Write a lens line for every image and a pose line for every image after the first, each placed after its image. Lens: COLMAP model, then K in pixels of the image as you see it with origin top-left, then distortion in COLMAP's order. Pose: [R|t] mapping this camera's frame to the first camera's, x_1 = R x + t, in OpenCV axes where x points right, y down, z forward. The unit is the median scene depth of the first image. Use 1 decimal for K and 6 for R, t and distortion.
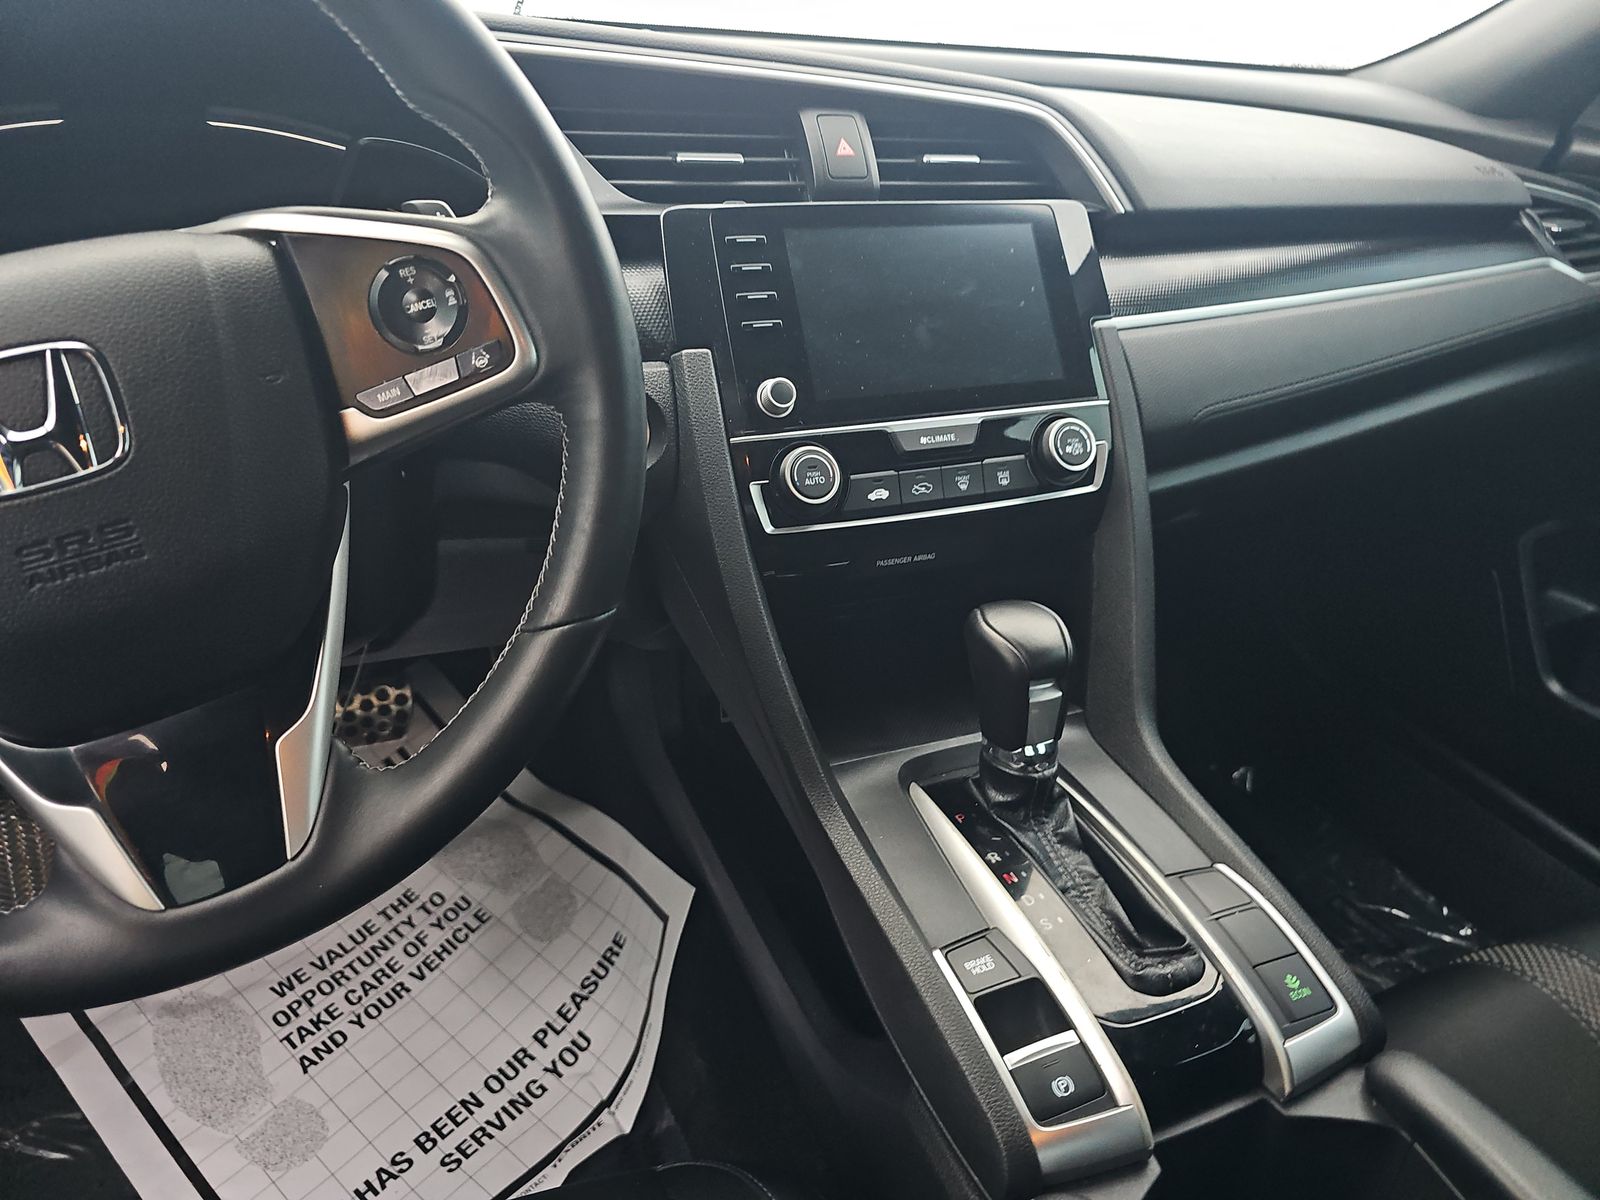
lens RADIAL K [[1083.5, 0, 797.4], [0, 1083.5, 595.4], [0, 0, 1]] dist [0.022298, -0.025527]
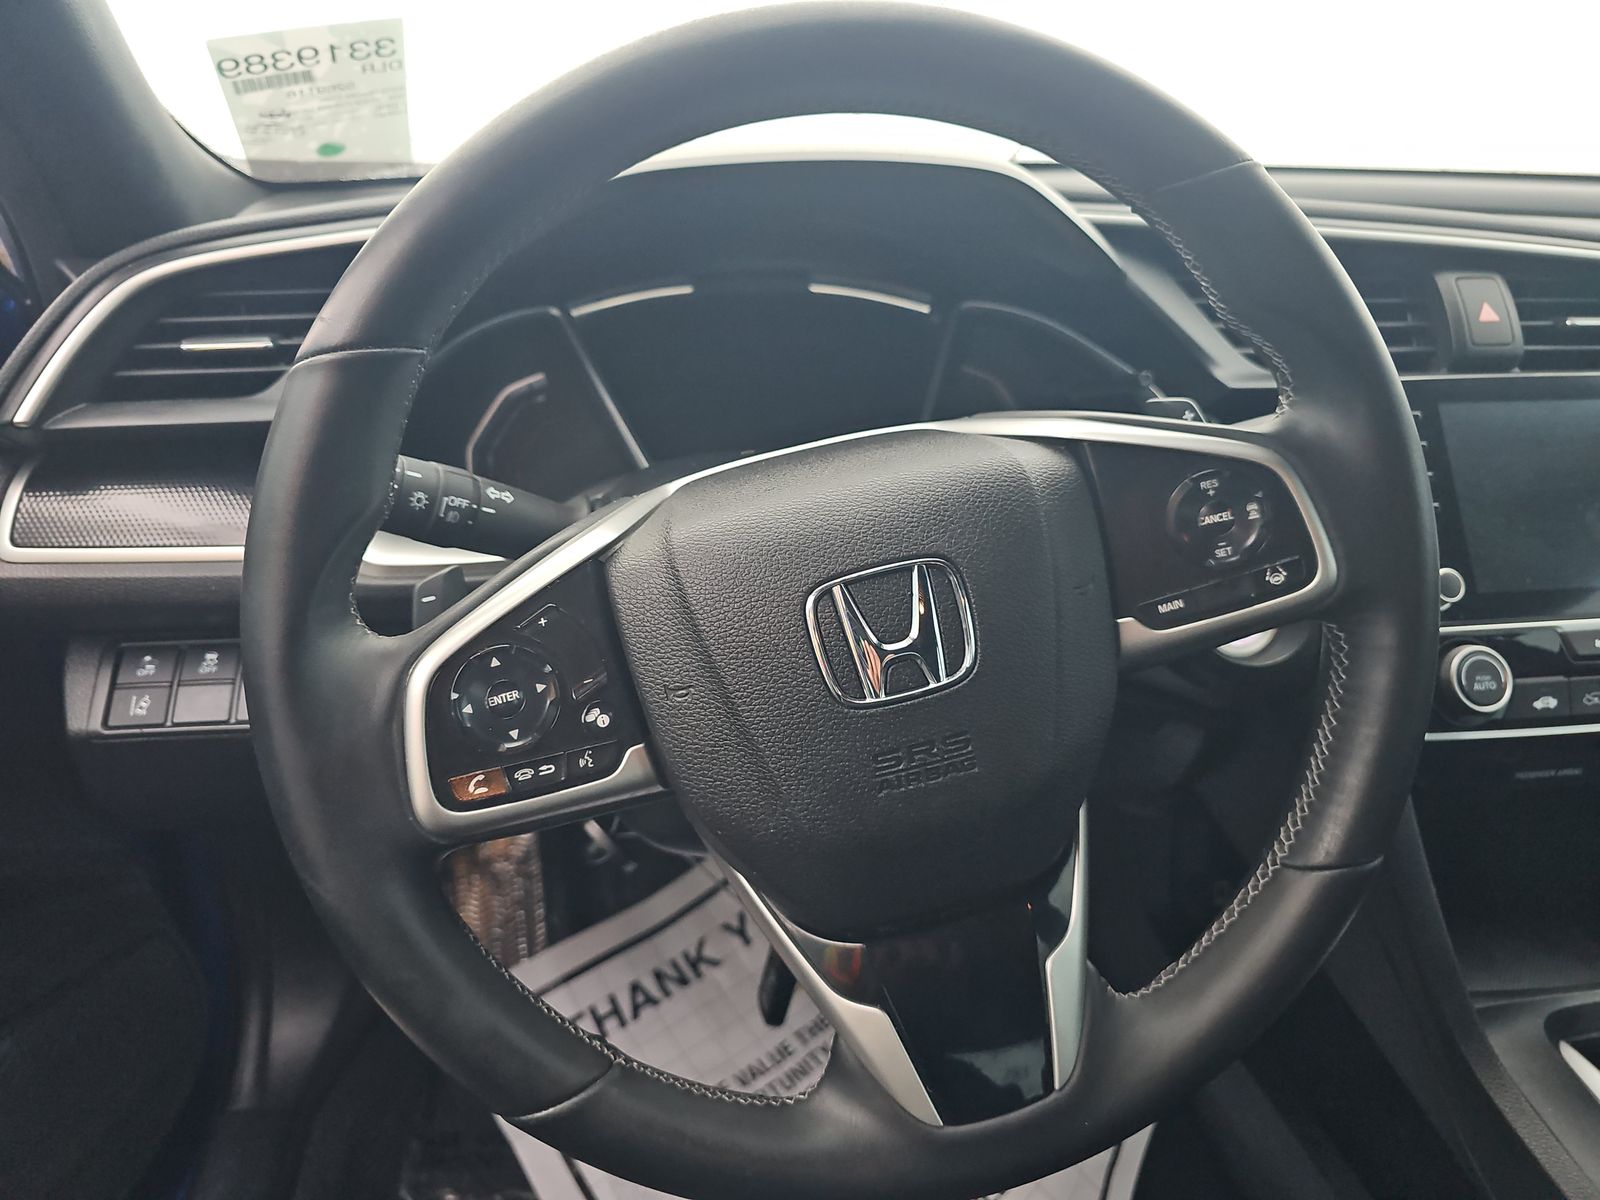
lens RADIAL K [[1083.5, 0, 787.4], [0, 1083.5, 602.6], [0, 0, 1]] dist [0.022298, -0.025527]
pose [[0.958396, 0.060718, -0.278909, -0.407885], [-0.085829, 0.993196, -0.078713, -0.077878], [0.272232, 0.099377, 0.957086, -0.018621]]
